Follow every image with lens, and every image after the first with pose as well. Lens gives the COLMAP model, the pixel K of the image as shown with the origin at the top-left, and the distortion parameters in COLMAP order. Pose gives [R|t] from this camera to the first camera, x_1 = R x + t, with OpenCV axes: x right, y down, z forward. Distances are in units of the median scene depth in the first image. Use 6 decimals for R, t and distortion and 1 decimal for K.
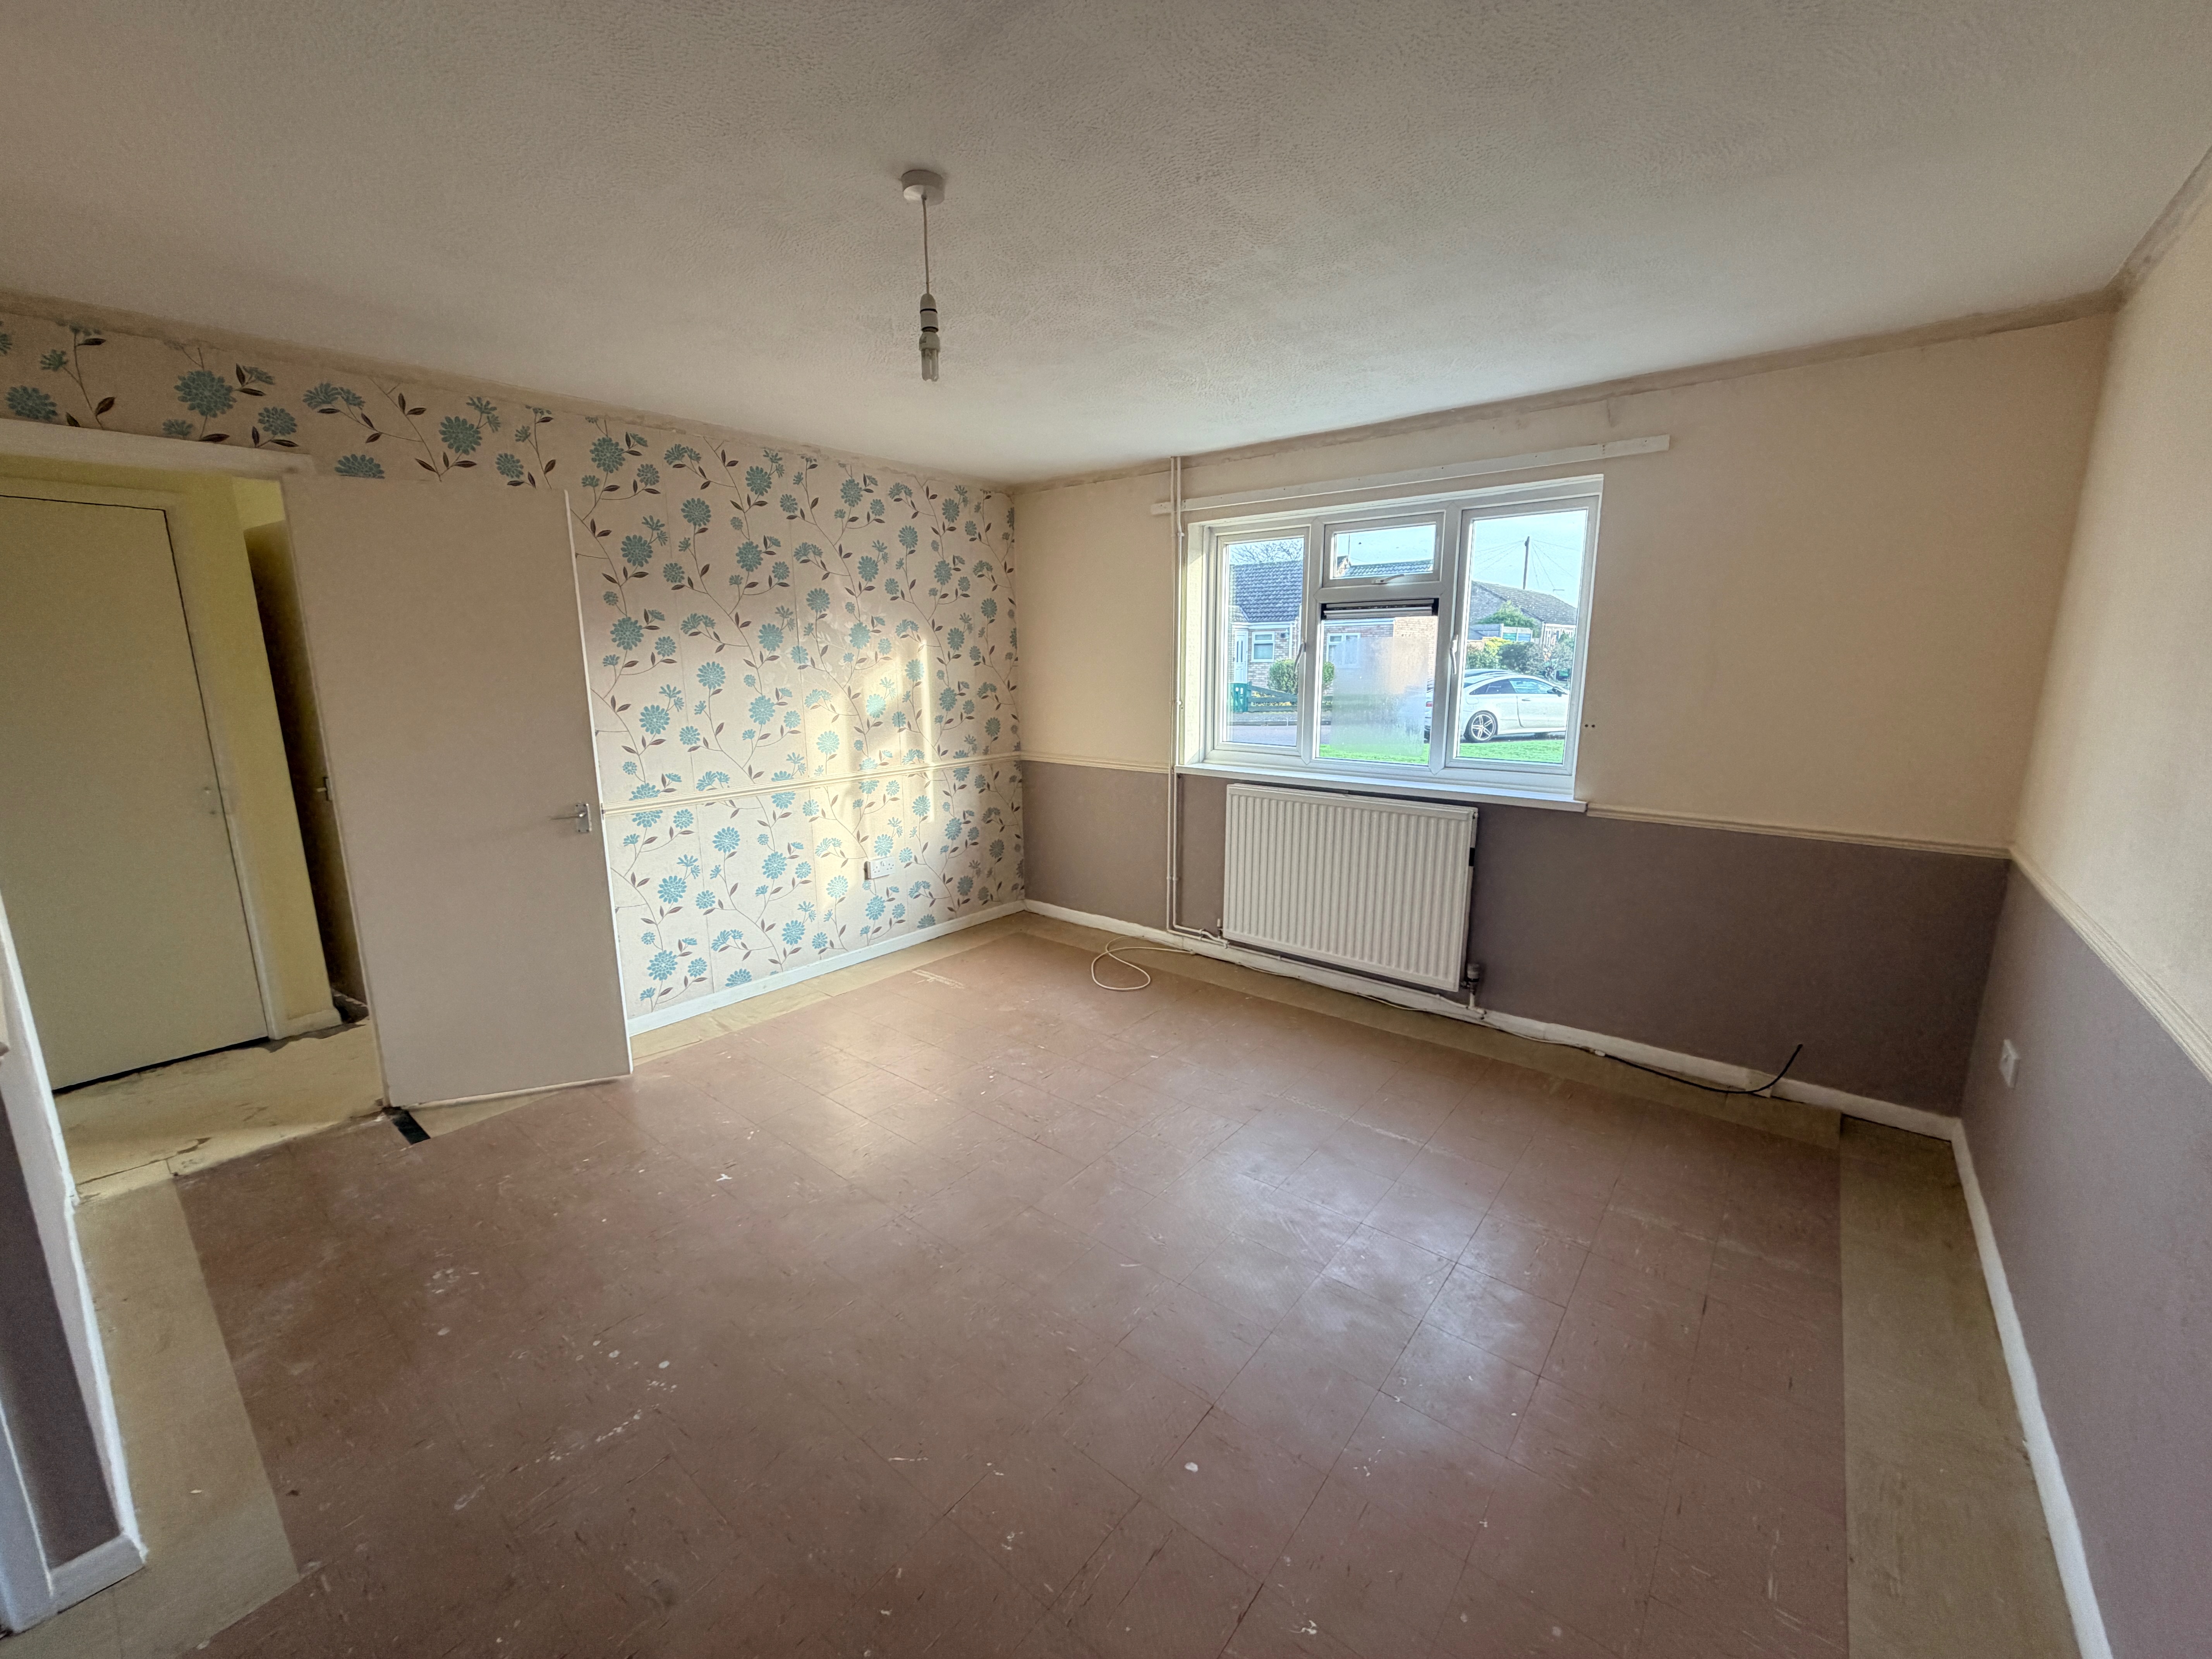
lens RADIAL K [[877.5, 0, 1113.6], [0, 877.5, 829.8], [0, 0, 1]] dist [-0.002305, 0.000502]
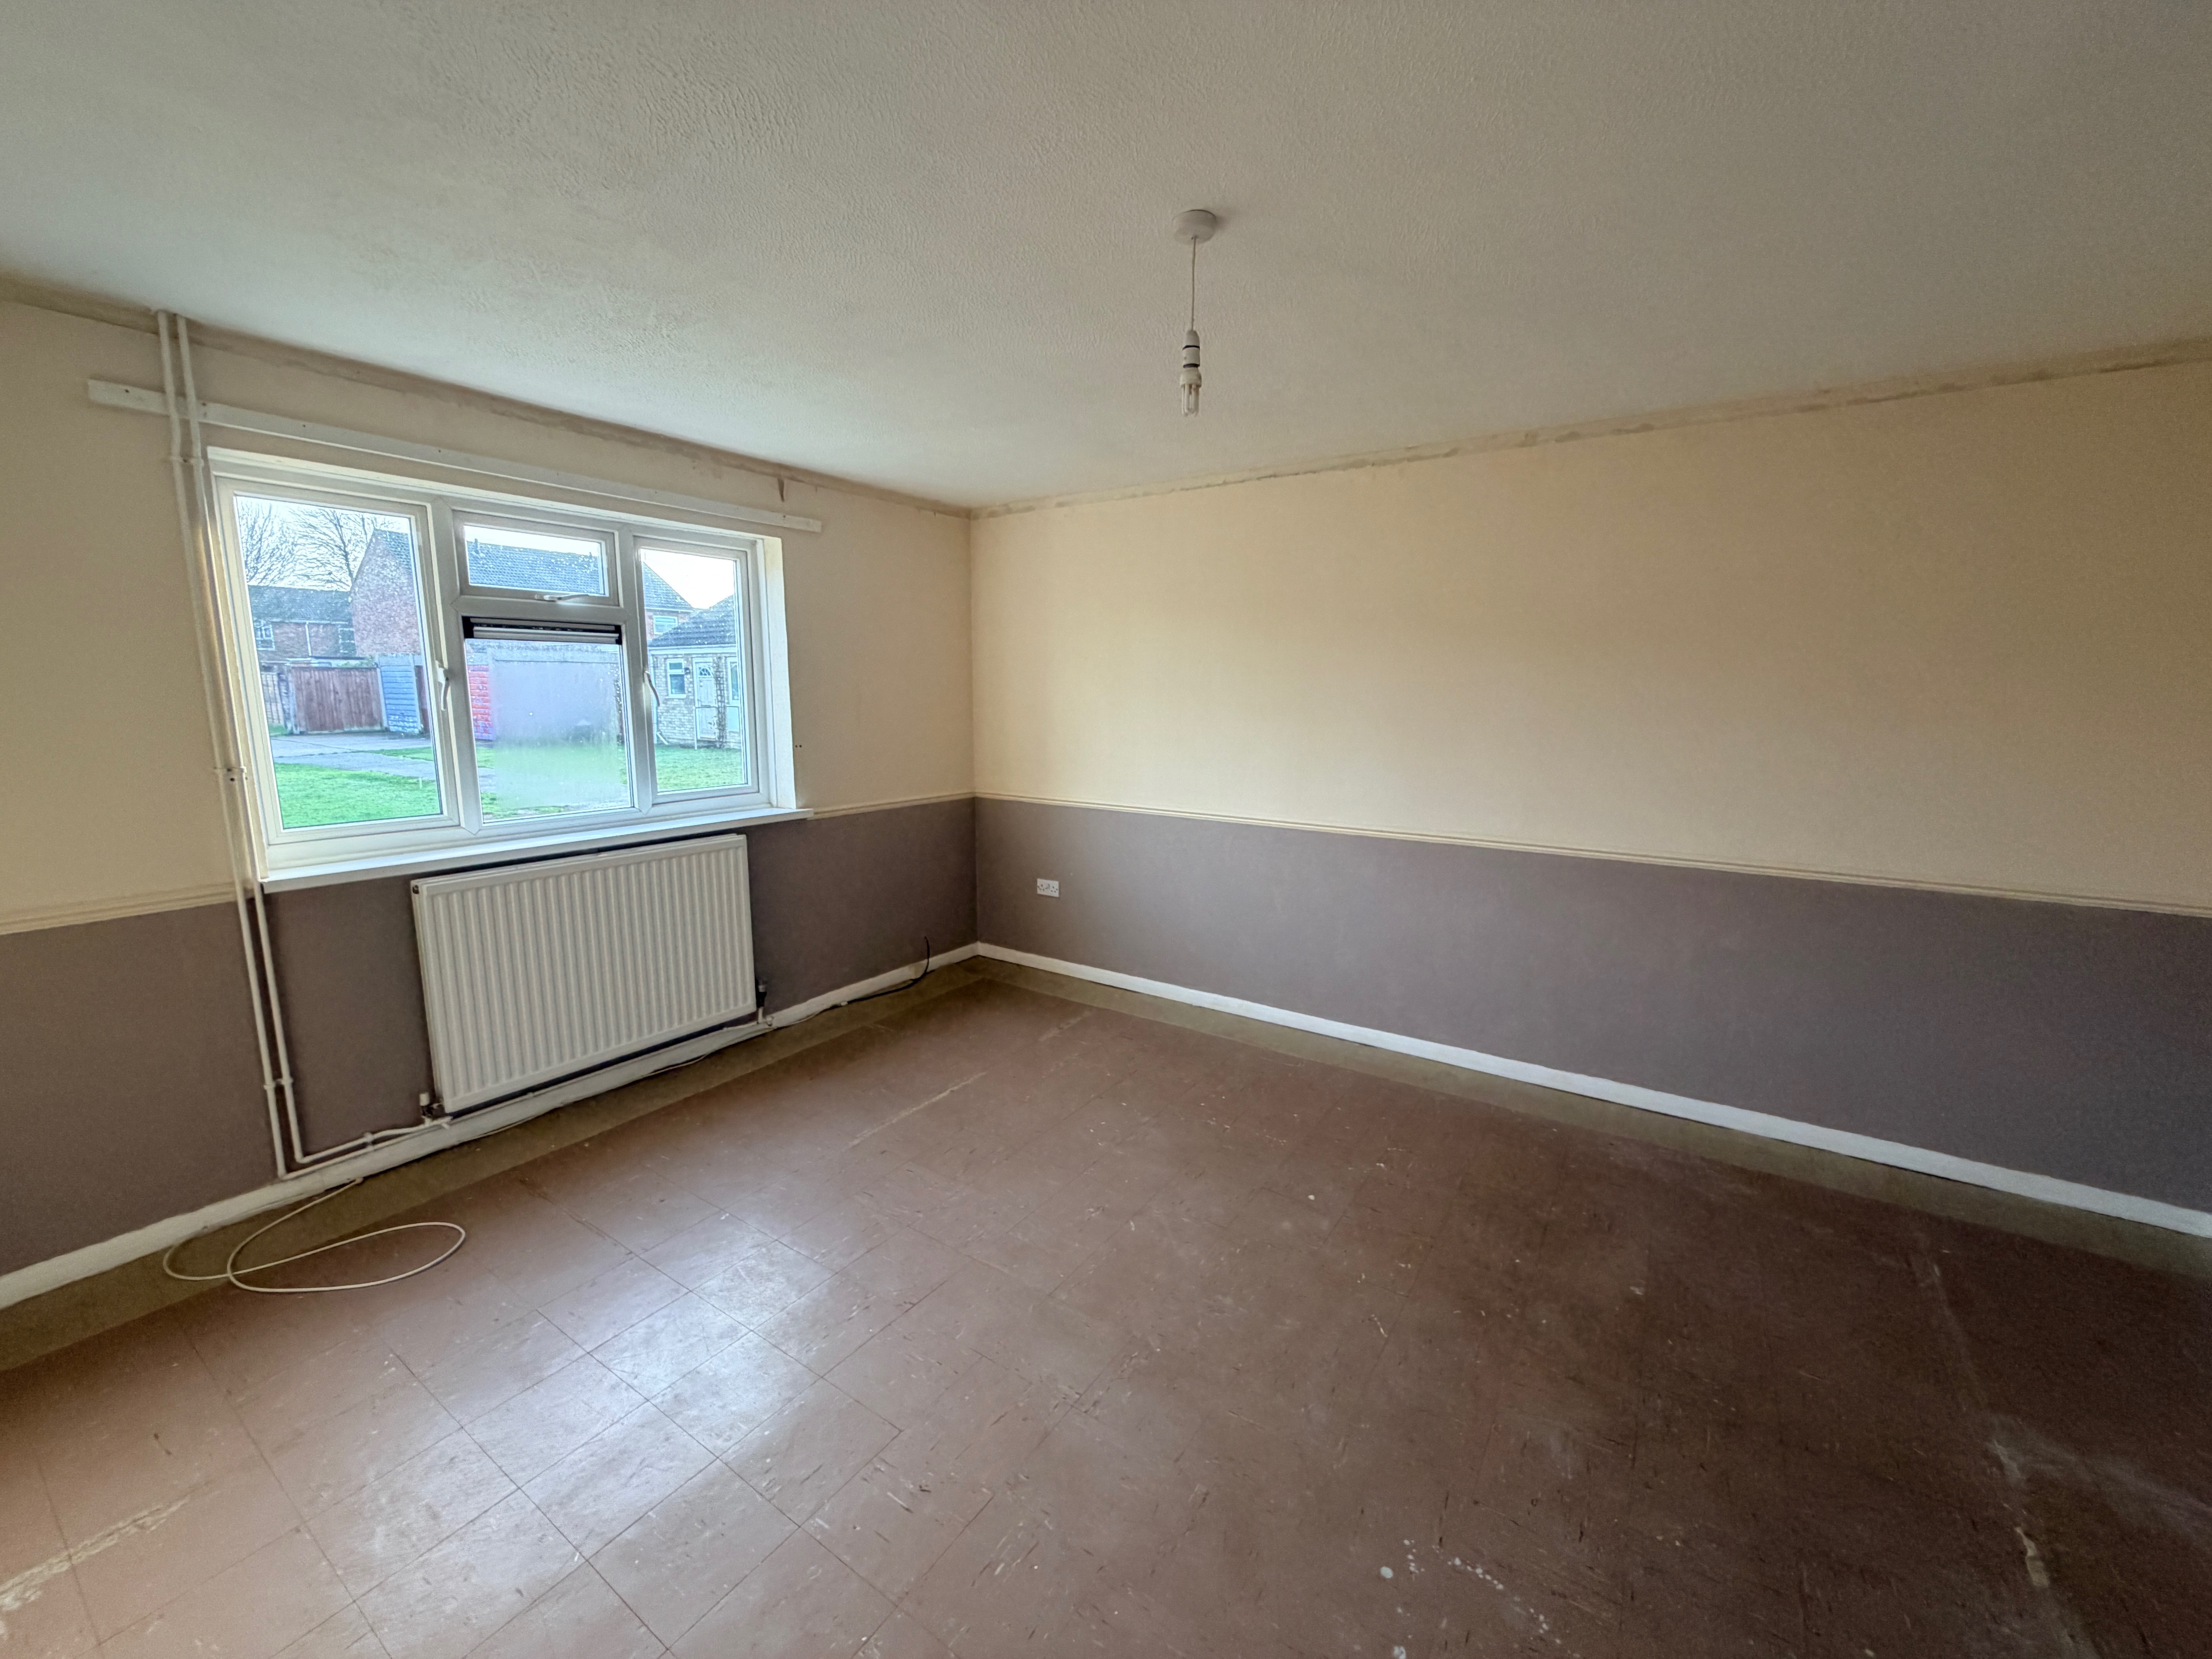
lens RADIAL K [[877.5, 0, 1087.4], [0, 877.5, 826.0], [0, 0, 1]] dist [-0.002305, 0.000502]
pose [[-0.075157, -0.151264, 0.985632, -0.591070], [0.188144, 0.968523, 0.162985, -0.114889], [-0.979262, 0.197690, -0.044332, 0.587289]]
